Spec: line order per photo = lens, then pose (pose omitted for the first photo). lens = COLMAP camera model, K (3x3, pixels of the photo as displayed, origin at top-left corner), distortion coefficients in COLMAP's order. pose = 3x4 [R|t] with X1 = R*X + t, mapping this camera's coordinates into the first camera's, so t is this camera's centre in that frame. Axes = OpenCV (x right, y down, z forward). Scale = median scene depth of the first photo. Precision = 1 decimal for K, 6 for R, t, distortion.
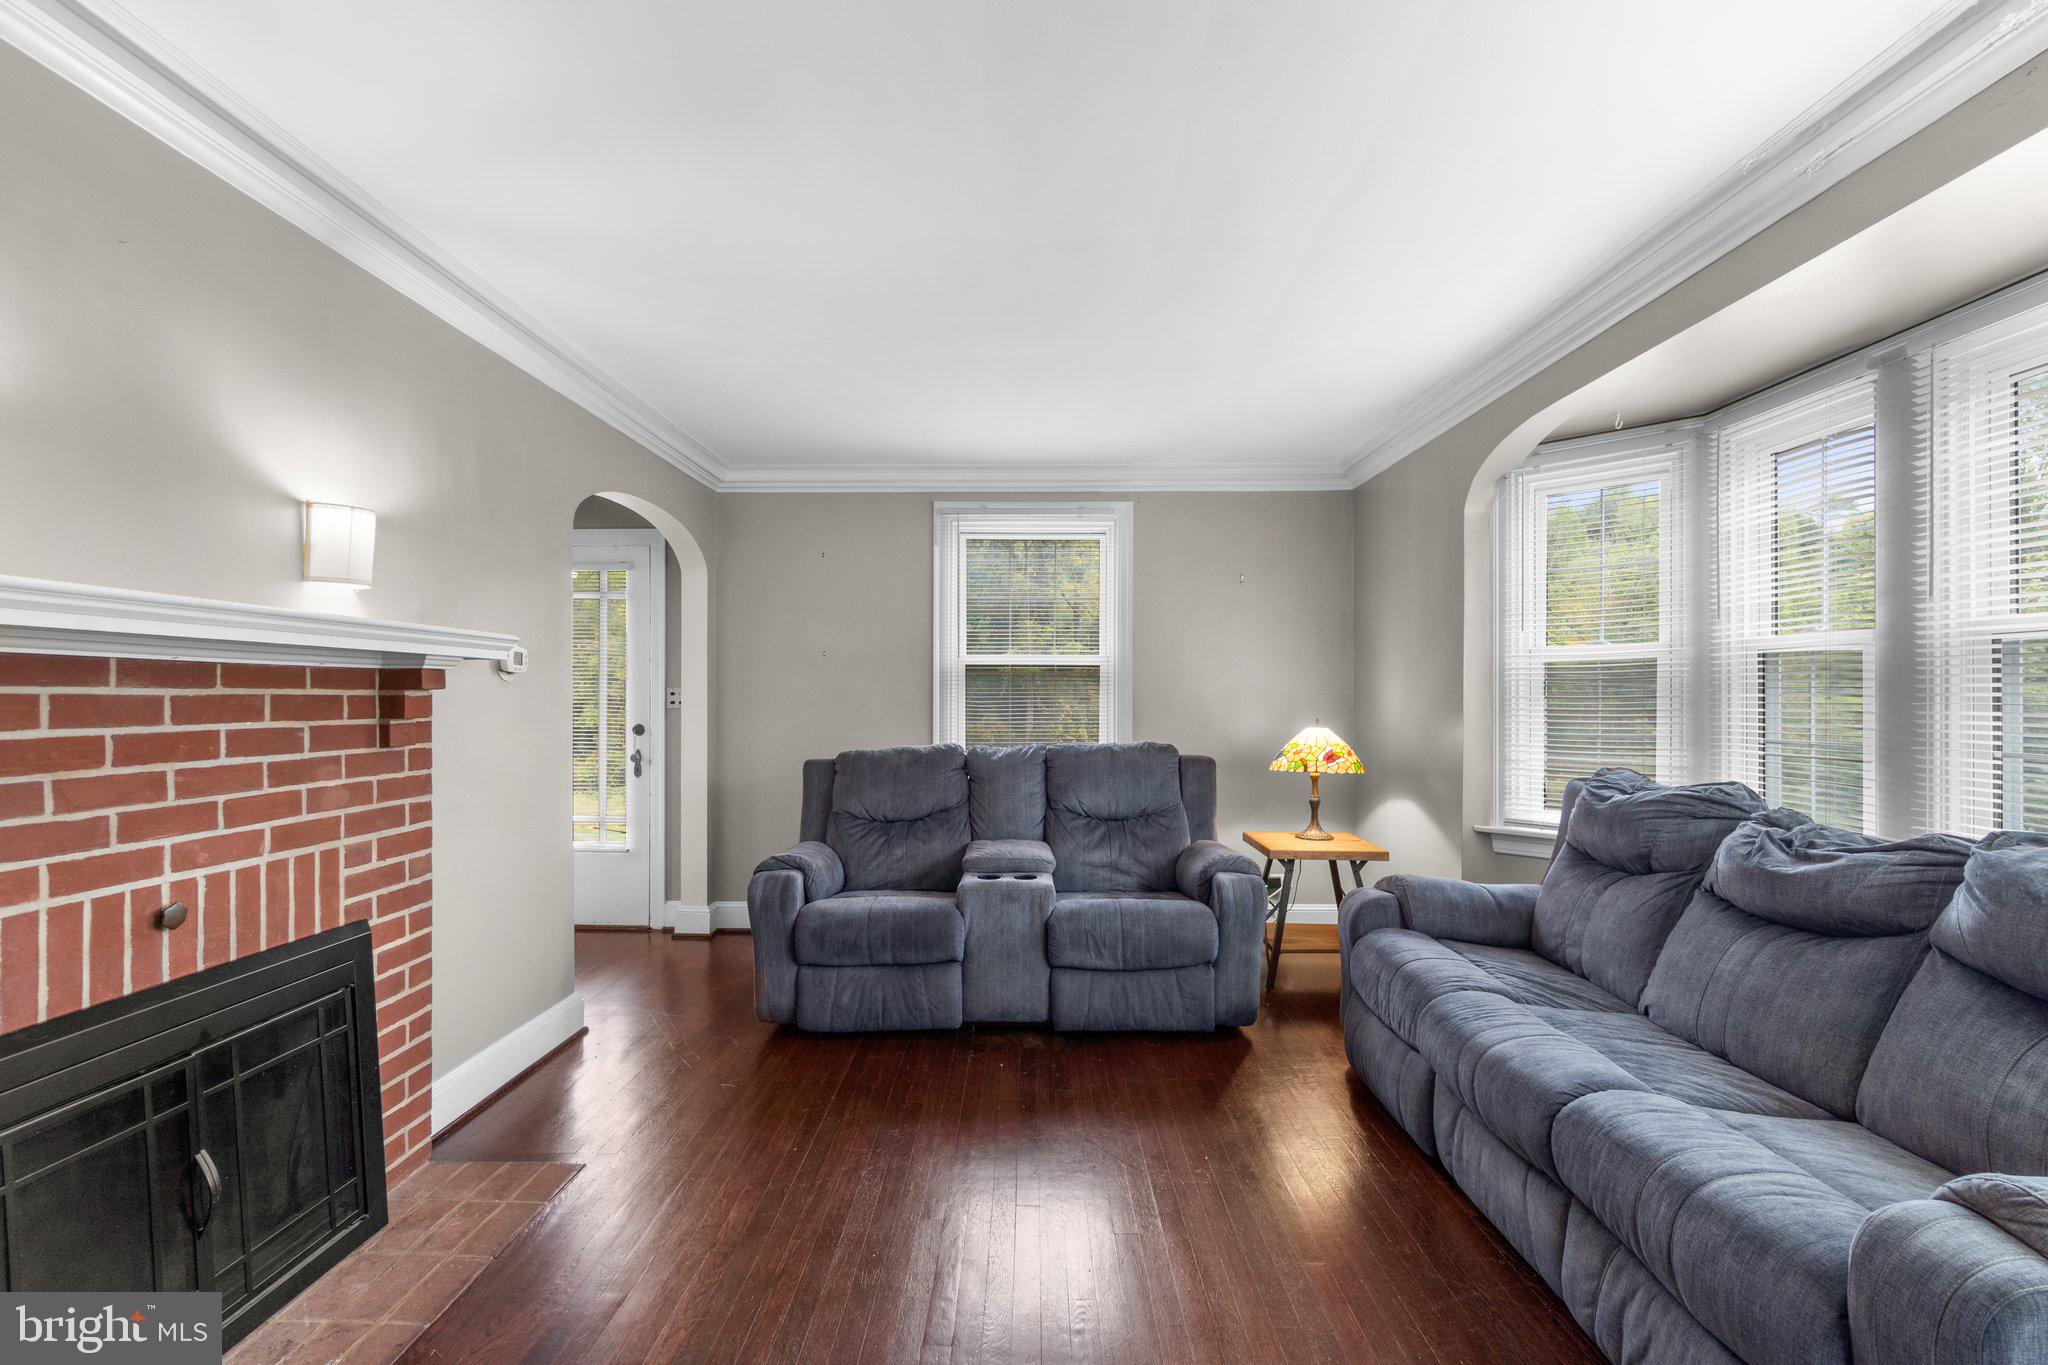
lens RADIAL K [[894.6, 0, 1020.8], [0, 894.6, 669.7], [0, 0, 1]] dist [-0.000742, -0.000025]
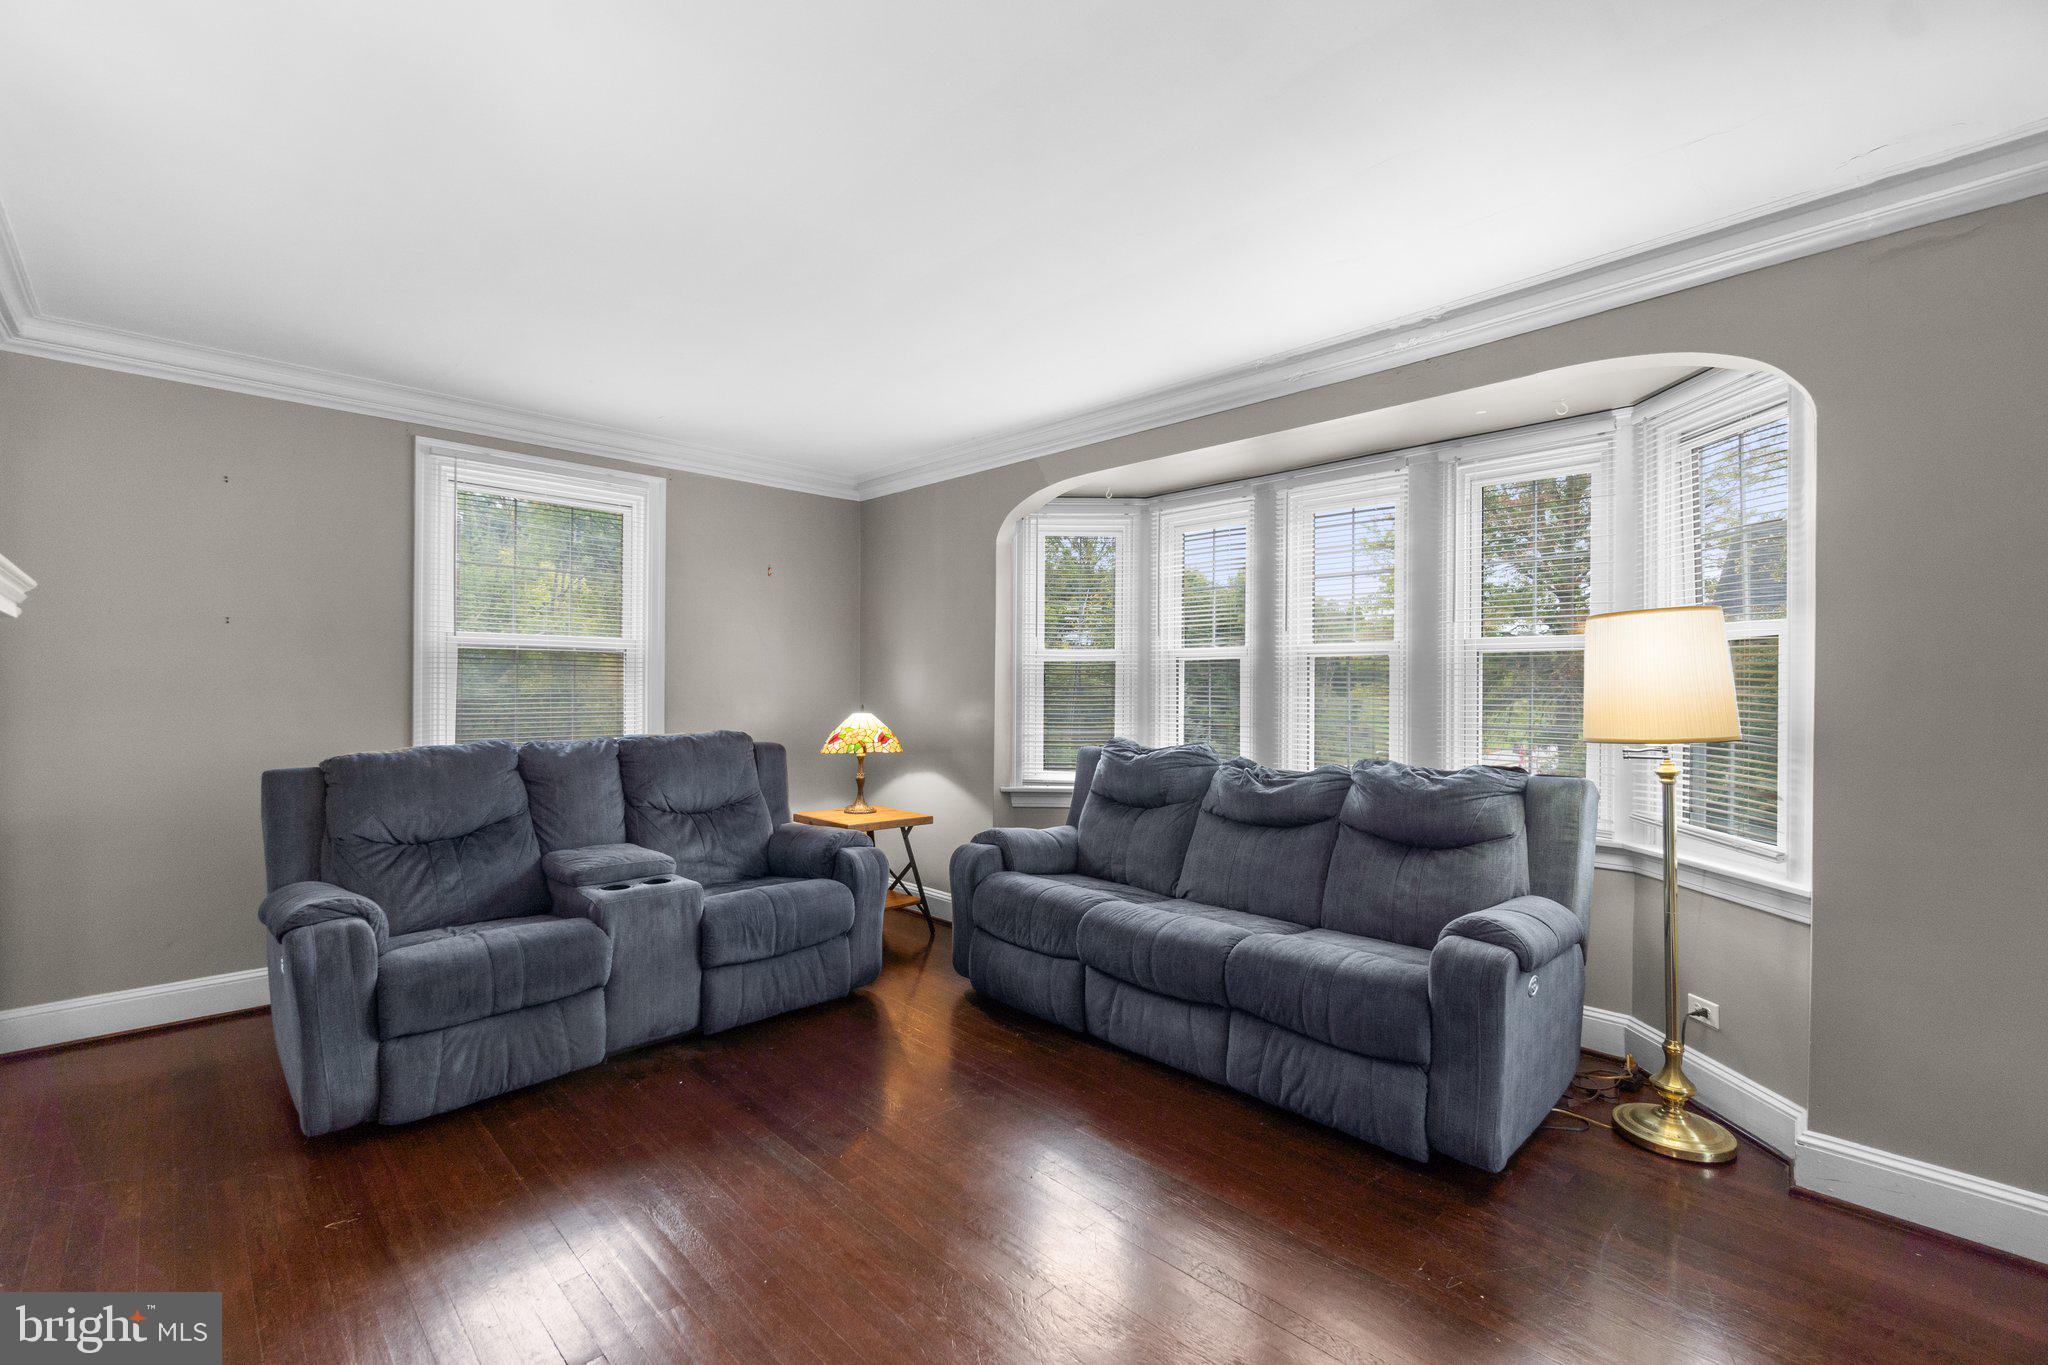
lens RADIAL K [[889.3, 0, 1024.1], [0, 889.3, 654.4], [0, 0, 1]] dist [-0.003346, 0.000126]
pose [[0.702998, 0.029482, 0.710581, -0.408628], [-0.027546, 0.999519, -0.014218, 0.002124], [-0.710659, -0.009578, 0.703472, 0.097818]]
